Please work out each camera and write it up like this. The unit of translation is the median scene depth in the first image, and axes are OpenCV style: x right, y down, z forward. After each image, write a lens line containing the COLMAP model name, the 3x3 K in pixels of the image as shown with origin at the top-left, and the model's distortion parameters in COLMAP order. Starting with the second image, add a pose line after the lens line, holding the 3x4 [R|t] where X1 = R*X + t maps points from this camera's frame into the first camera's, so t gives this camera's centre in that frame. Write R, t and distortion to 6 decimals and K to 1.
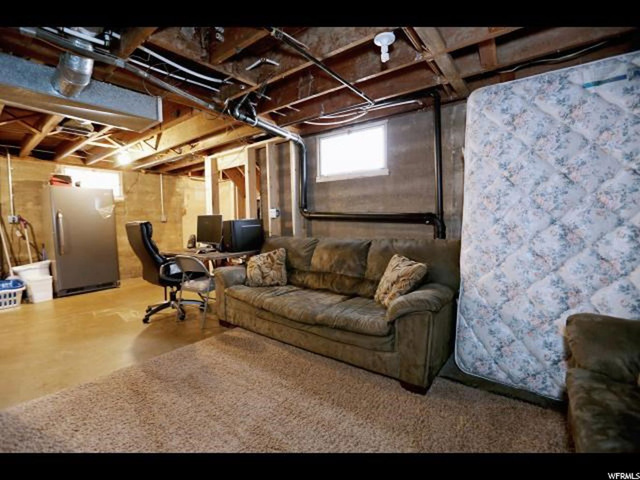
lens RADIAL K [[291.8, 0, 318.3], [0, 291.8, 238.0], [0, 0, 1]] dist [-0.014481, 0.000009]
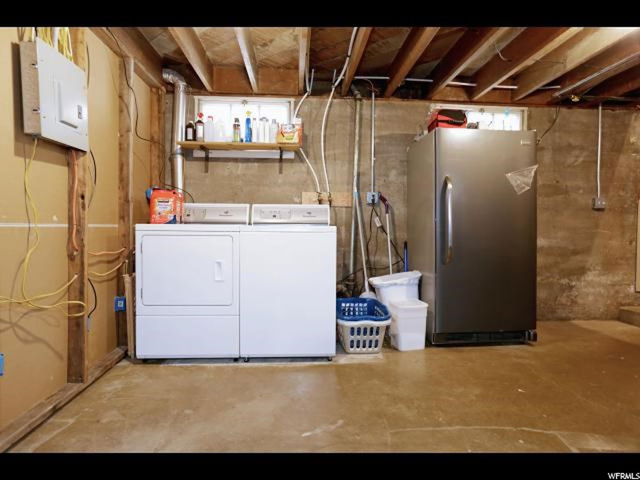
lens RADIAL K [[394.5, 0, 319.6], [0, 394.5, 239.0], [0, 0, 1]] dist [0.000729, 0.000090]
pose [[0.661332, 0.039766, -0.749038, -0.506566], [-0.063886, 0.997951, -0.003425, 0.030569], [0.747368, 0.050118, 0.662518, 0.366862]]
